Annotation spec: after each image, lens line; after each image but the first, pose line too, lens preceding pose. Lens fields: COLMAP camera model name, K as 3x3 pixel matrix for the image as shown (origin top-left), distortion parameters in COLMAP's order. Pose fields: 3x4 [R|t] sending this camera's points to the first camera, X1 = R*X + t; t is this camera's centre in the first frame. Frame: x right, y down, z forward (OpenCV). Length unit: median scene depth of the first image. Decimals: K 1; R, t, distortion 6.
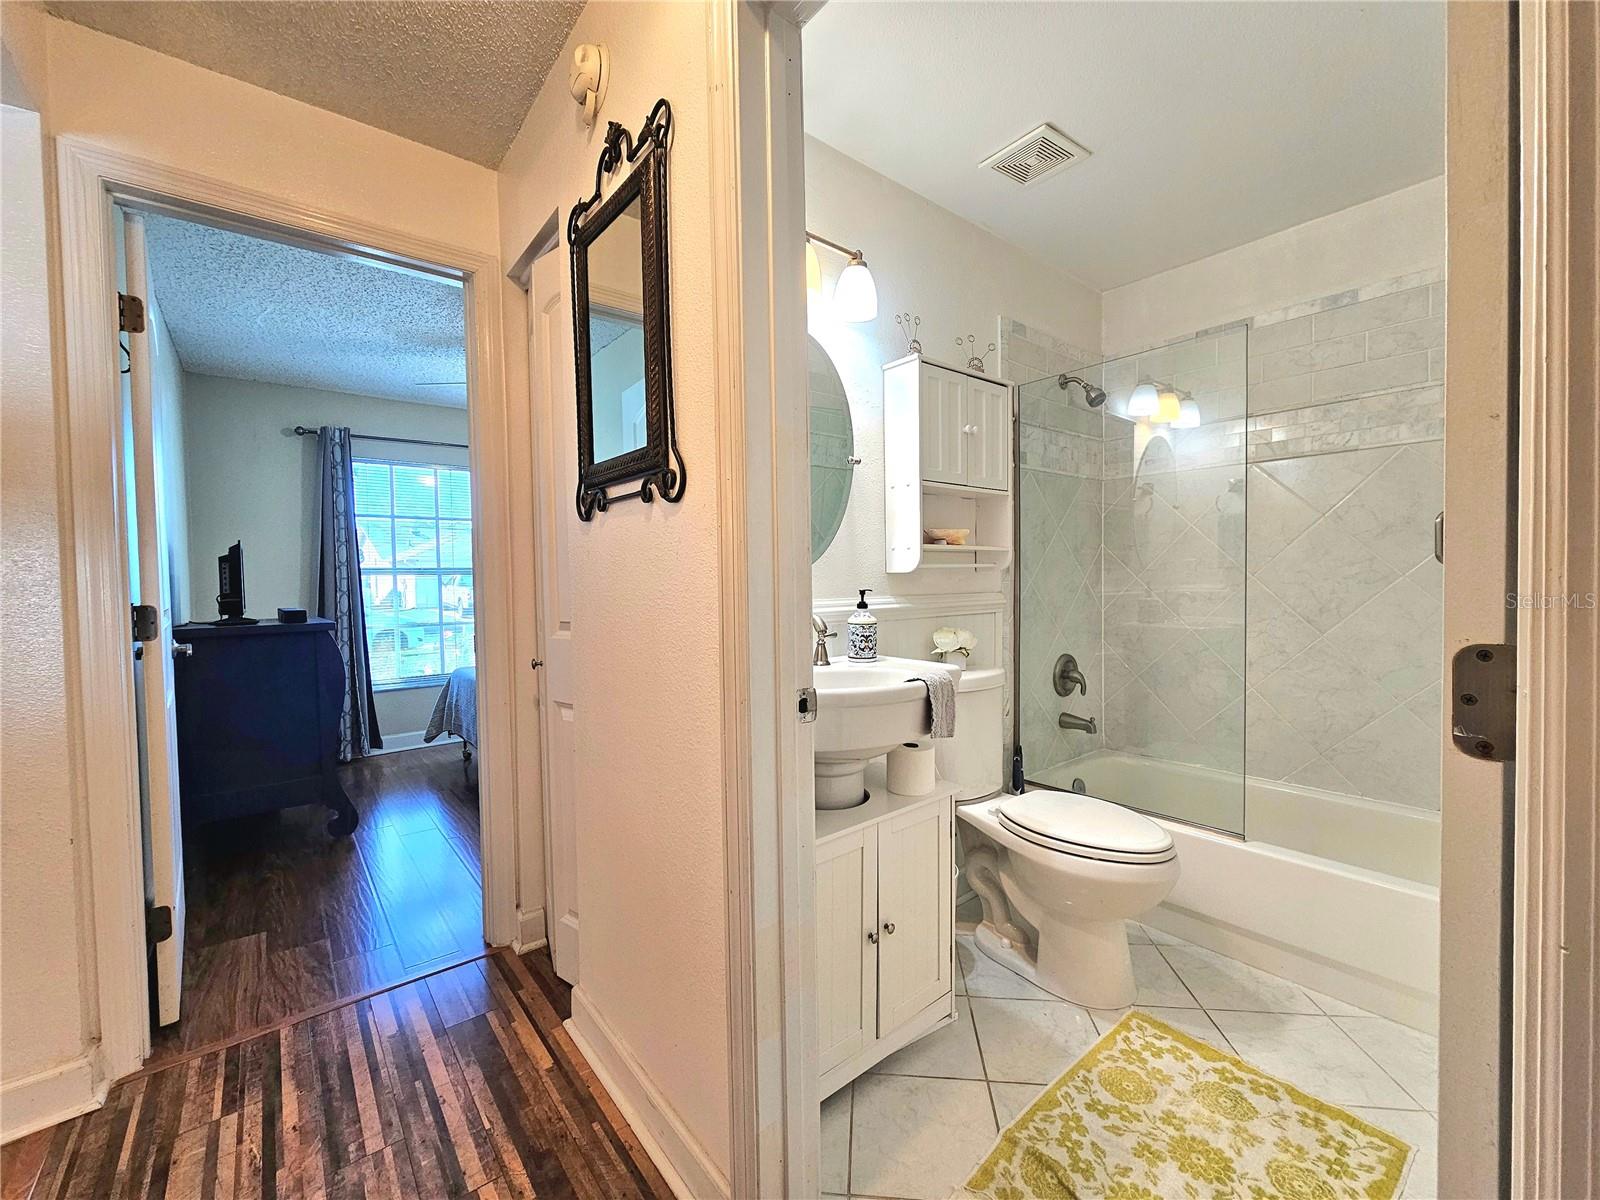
lens RADIAL K [[657.0, 0, 802.2], [0, 657.0, 596.9], [0, 0, 1]] dist [-0.001122, 0.000821]
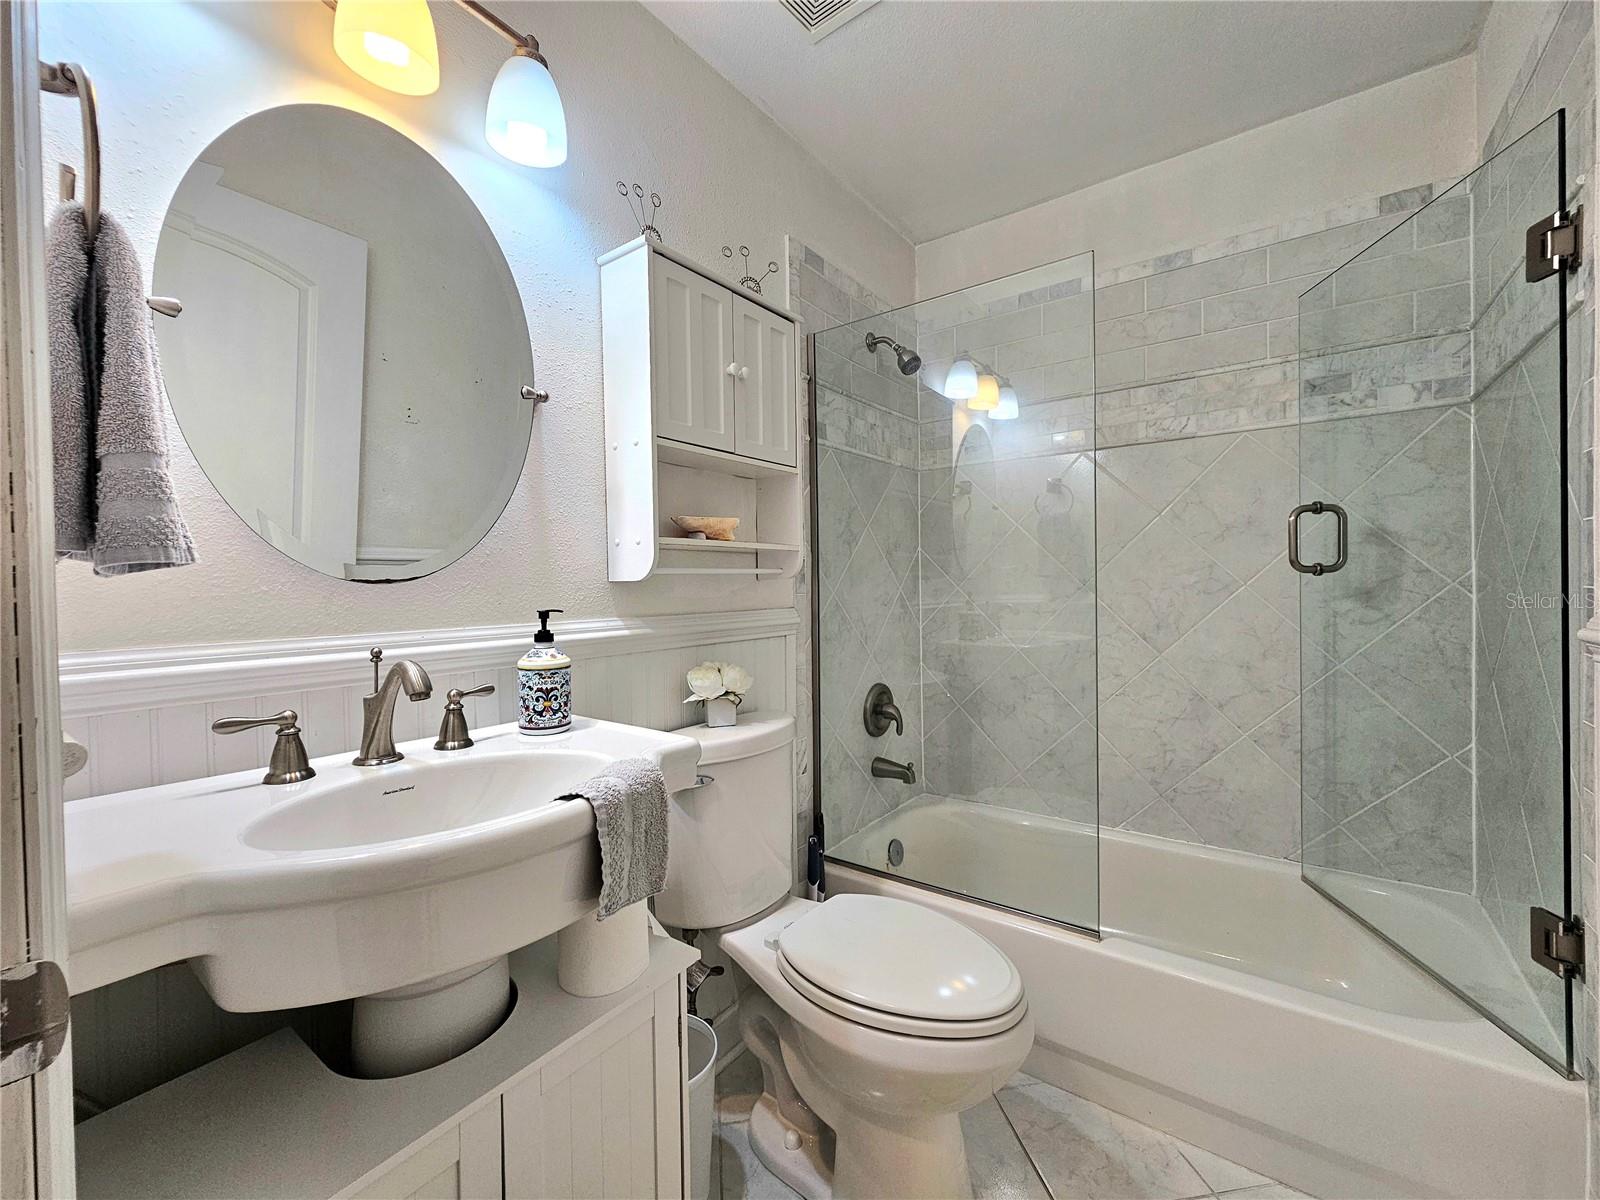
lens RADIAL K [[657.0, 0, 802.2], [0, 657.0, 596.9], [0, 0, 1]] dist [-0.001122, 0.000821]
pose [[0.968526, -0.006136, 0.248837, 0.138646], [0.009864, 0.999857, -0.013738, -0.010102], [-0.248717, 0.015760, 0.968448, 0.303352]]
